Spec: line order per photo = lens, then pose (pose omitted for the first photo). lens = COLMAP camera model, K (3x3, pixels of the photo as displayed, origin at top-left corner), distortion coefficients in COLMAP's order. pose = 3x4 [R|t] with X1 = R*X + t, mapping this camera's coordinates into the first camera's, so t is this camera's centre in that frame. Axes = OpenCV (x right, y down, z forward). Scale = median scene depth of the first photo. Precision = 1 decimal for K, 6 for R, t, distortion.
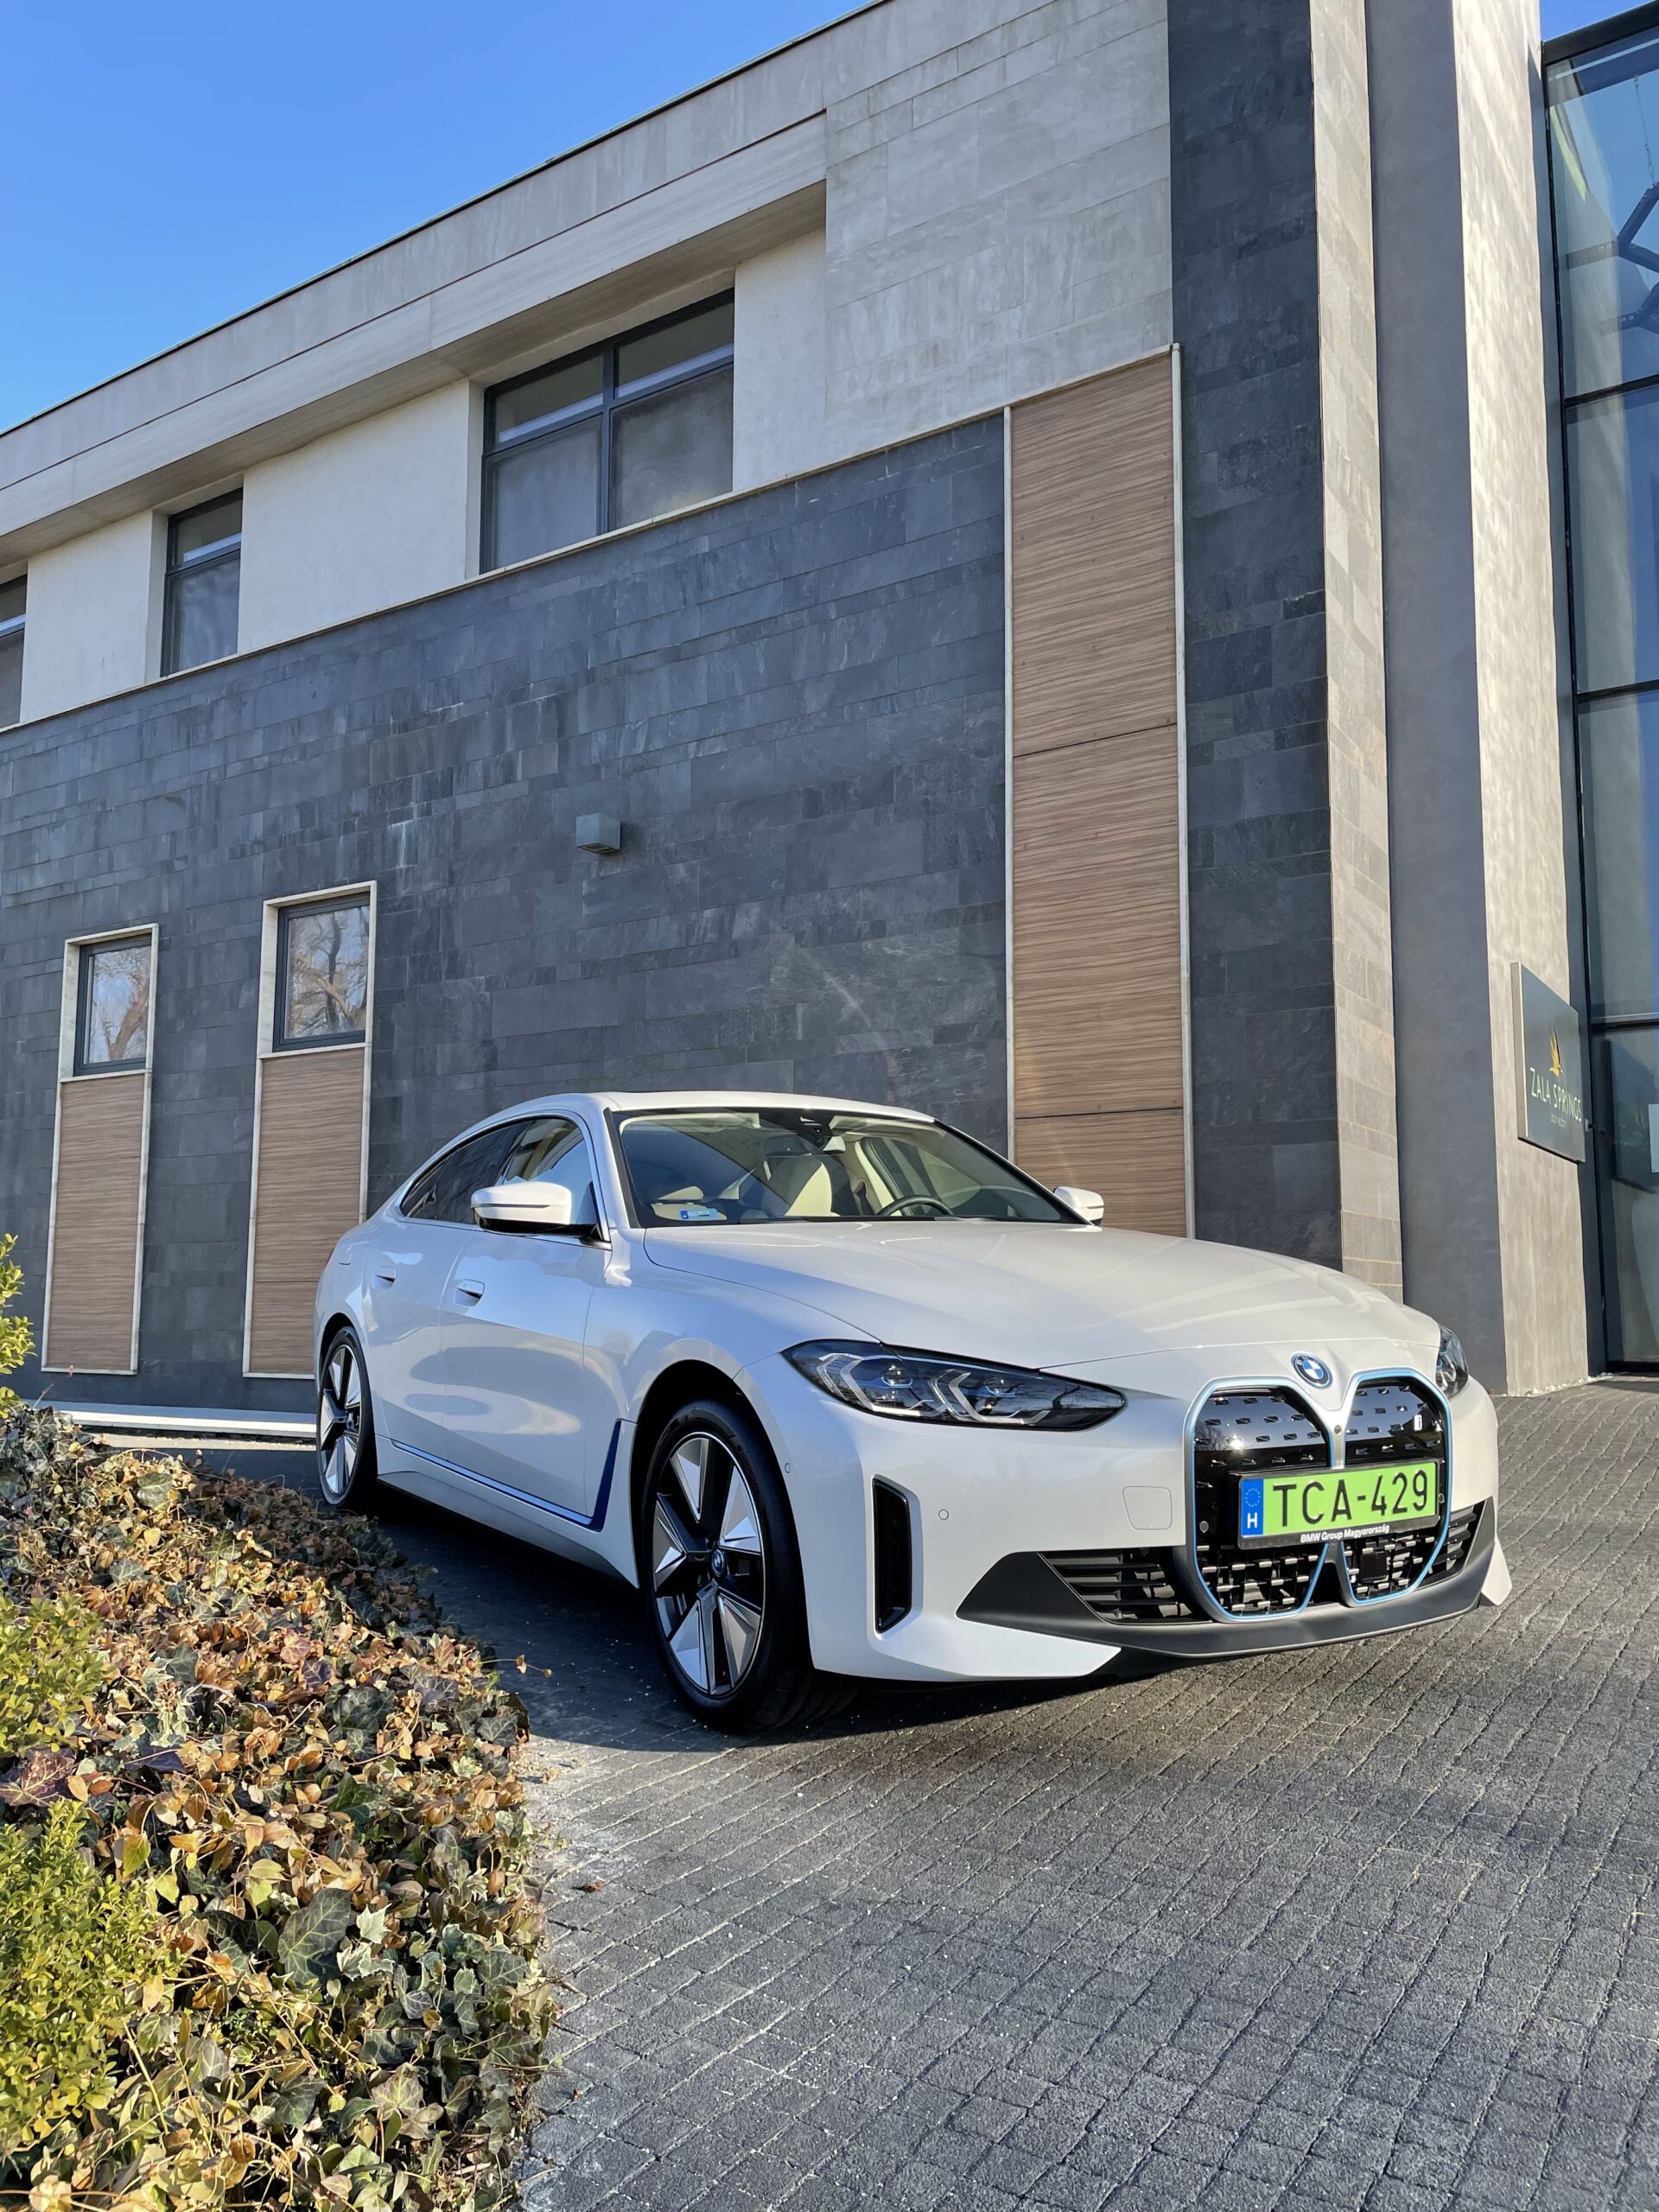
lens RADIAL K [[1682.0, 0, 816.3], [0, 1682.0, 1110.6], [0, 0, 1]] dist [0.089015, -0.106092]
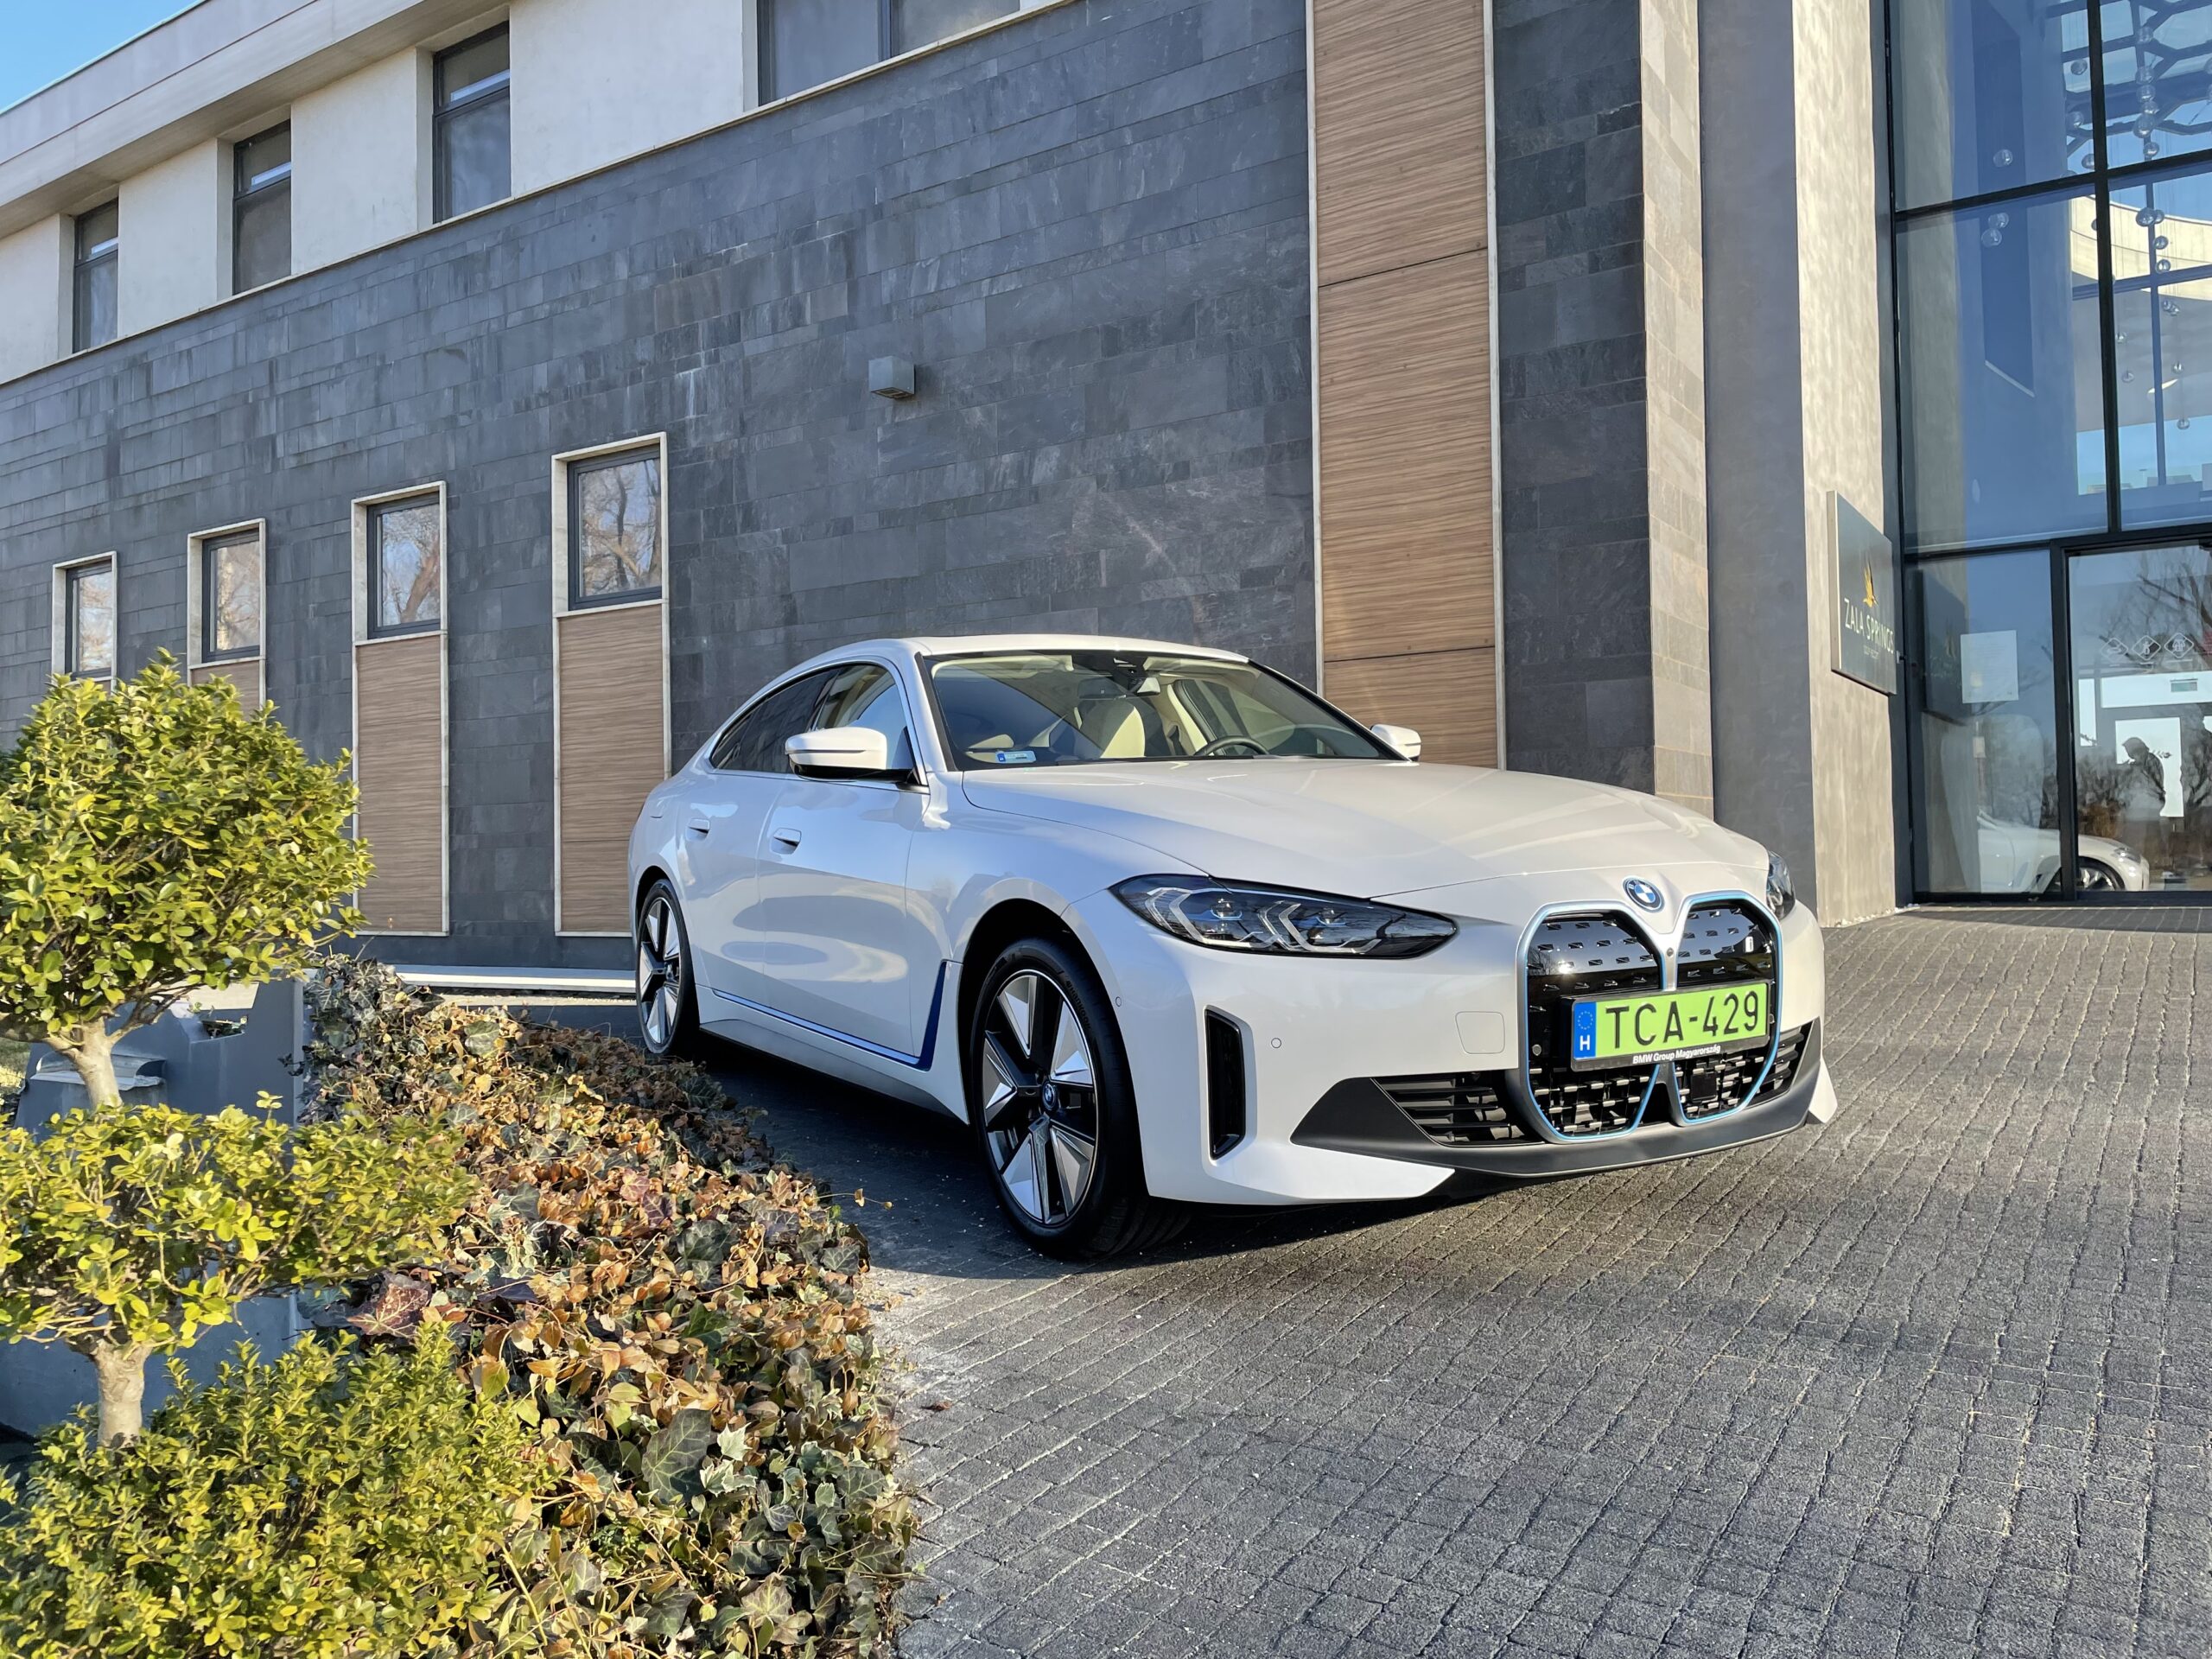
lens RADIAL K [[1682.0, 0, 1115.5], [0, 1682.0, 804.4], [0, 0, 1]] dist [0.089015, -0.106092]
pose [[0.999805, -0.019736, 0.000430, -0.006929], [0.019636, 0.996501, 0.081238, 0.005876], [-0.002032, -0.081214, 0.996695, 0.006804]]
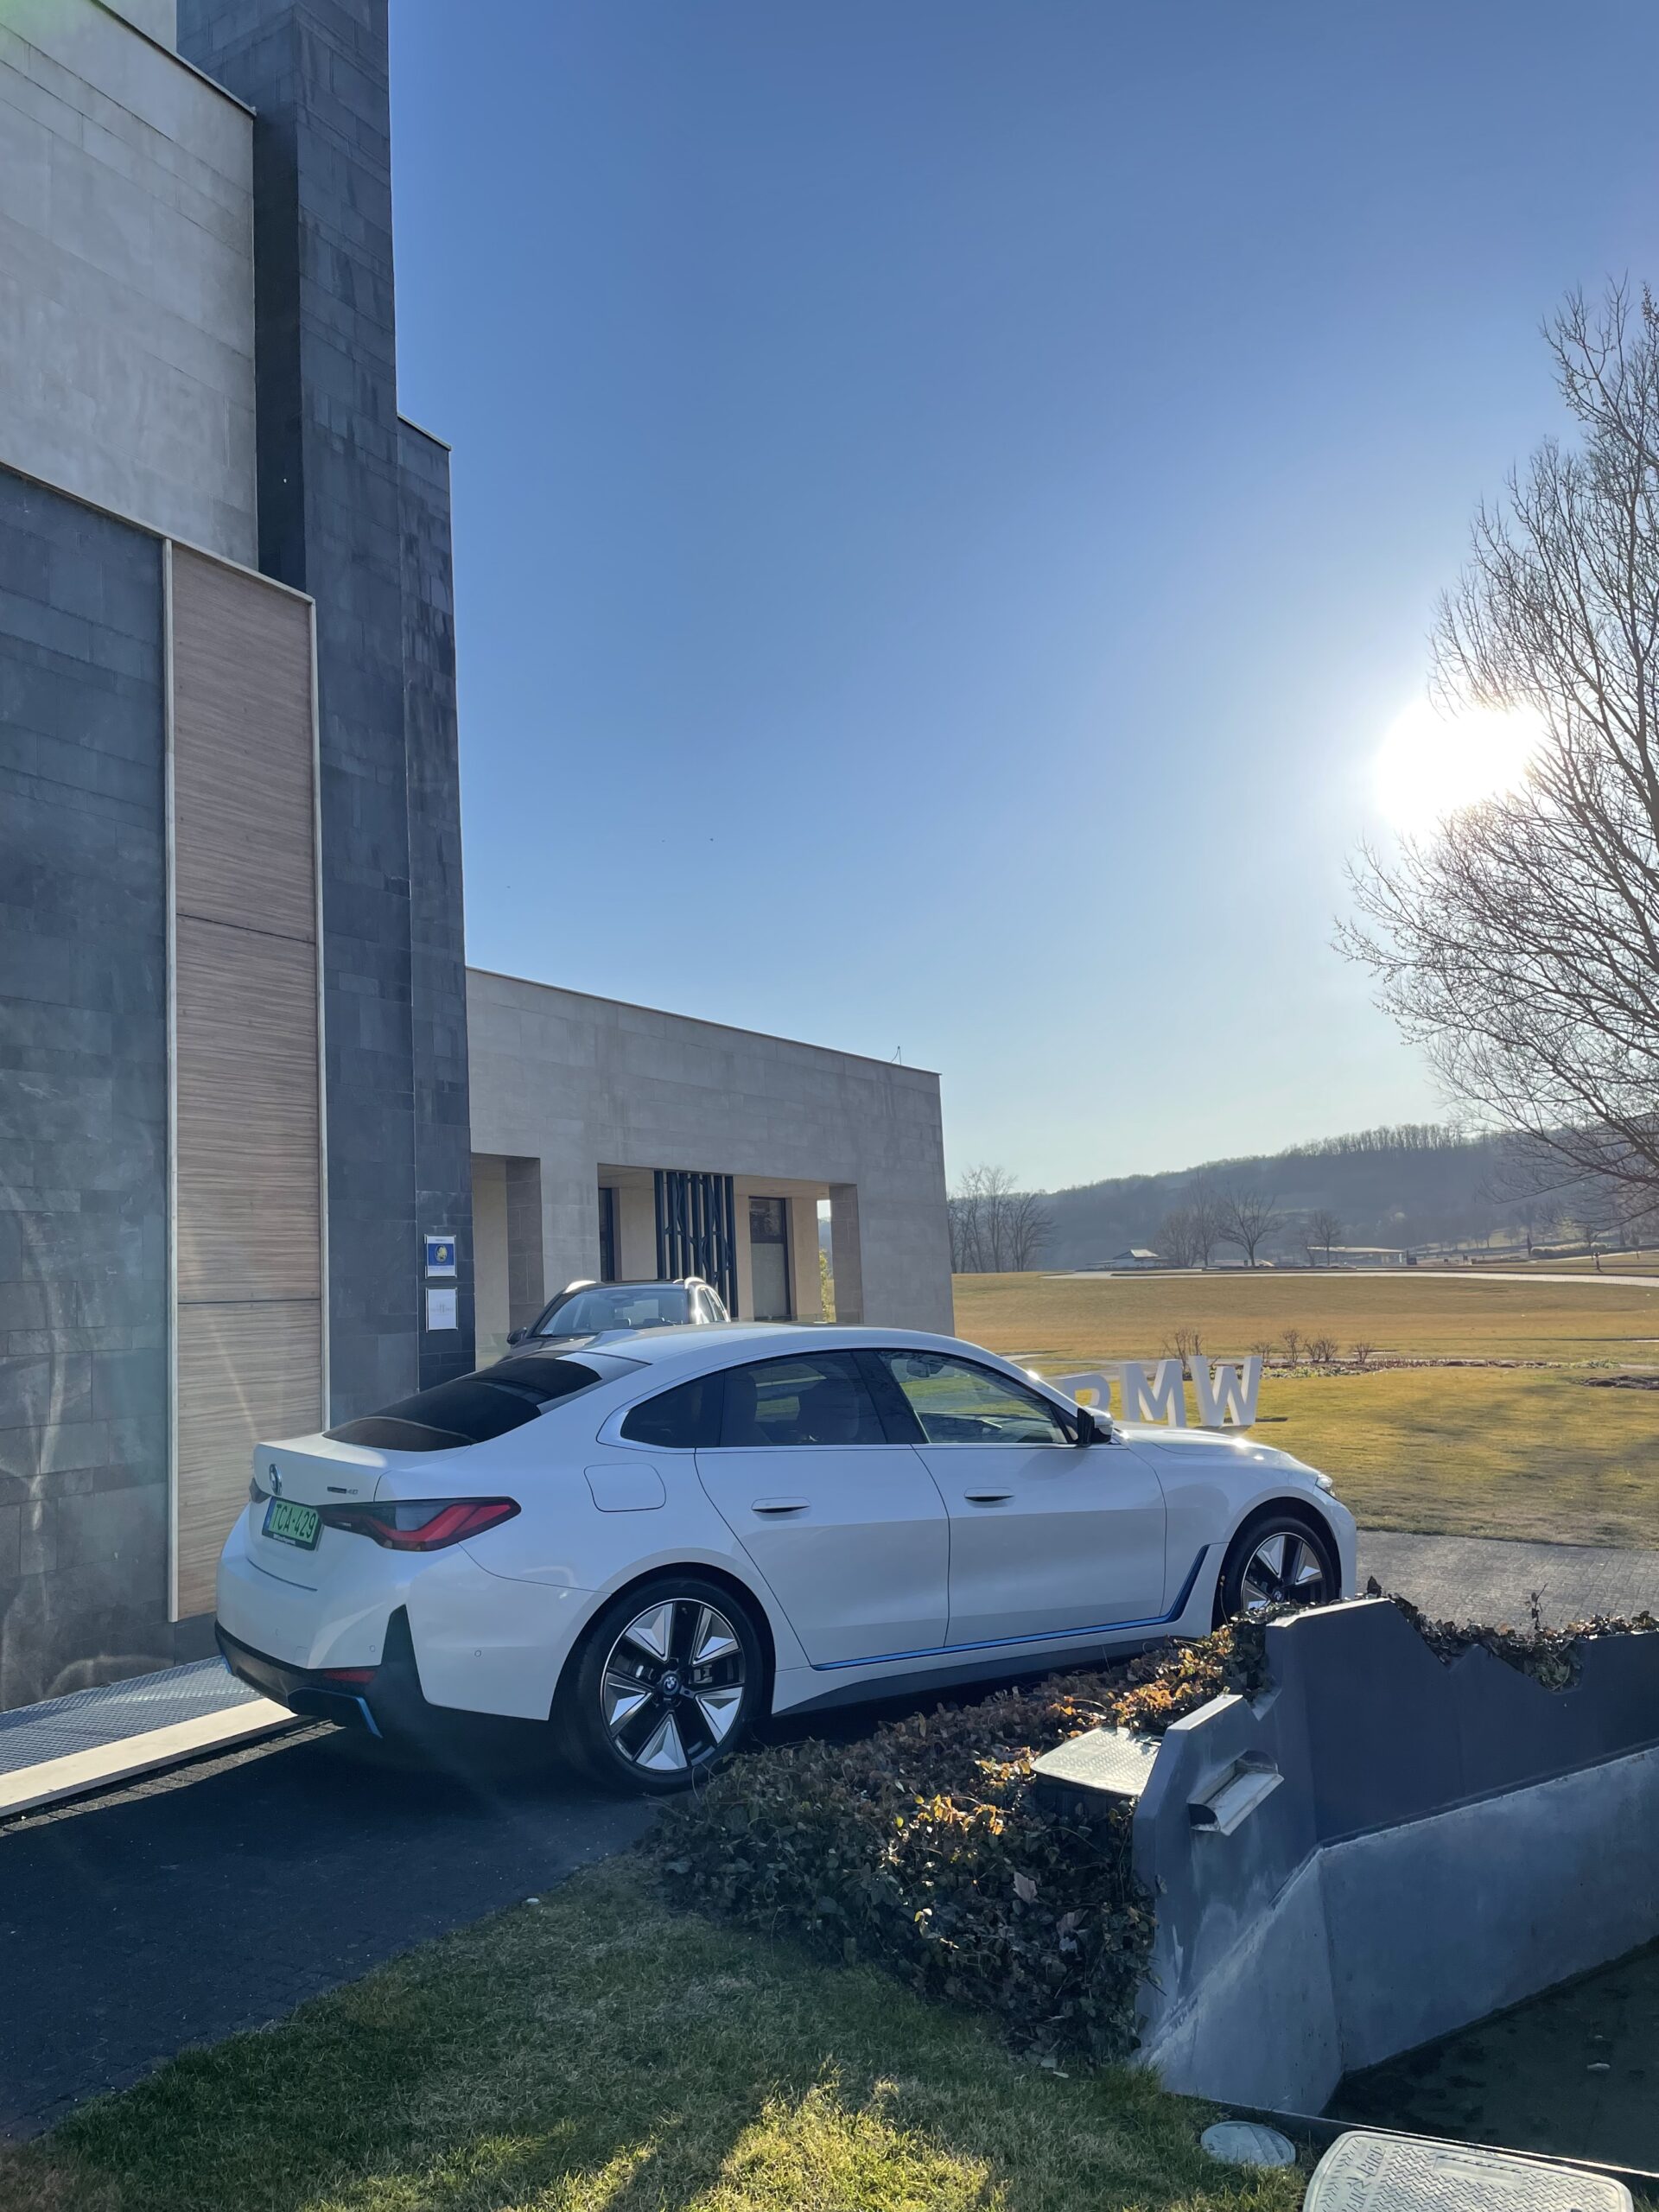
lens RADIAL K [[1682.0, 0, 857.0], [0, 1682.0, 1105.8], [0, 0, 1]] dist [0.089015, -0.106092]
pose [[-0.089446, 0.122644, 0.988412, -0.927136], [-0.063479, 0.989670, -0.128544, -0.006661], [-0.993967, -0.074241, -0.080737, 0.766114]]
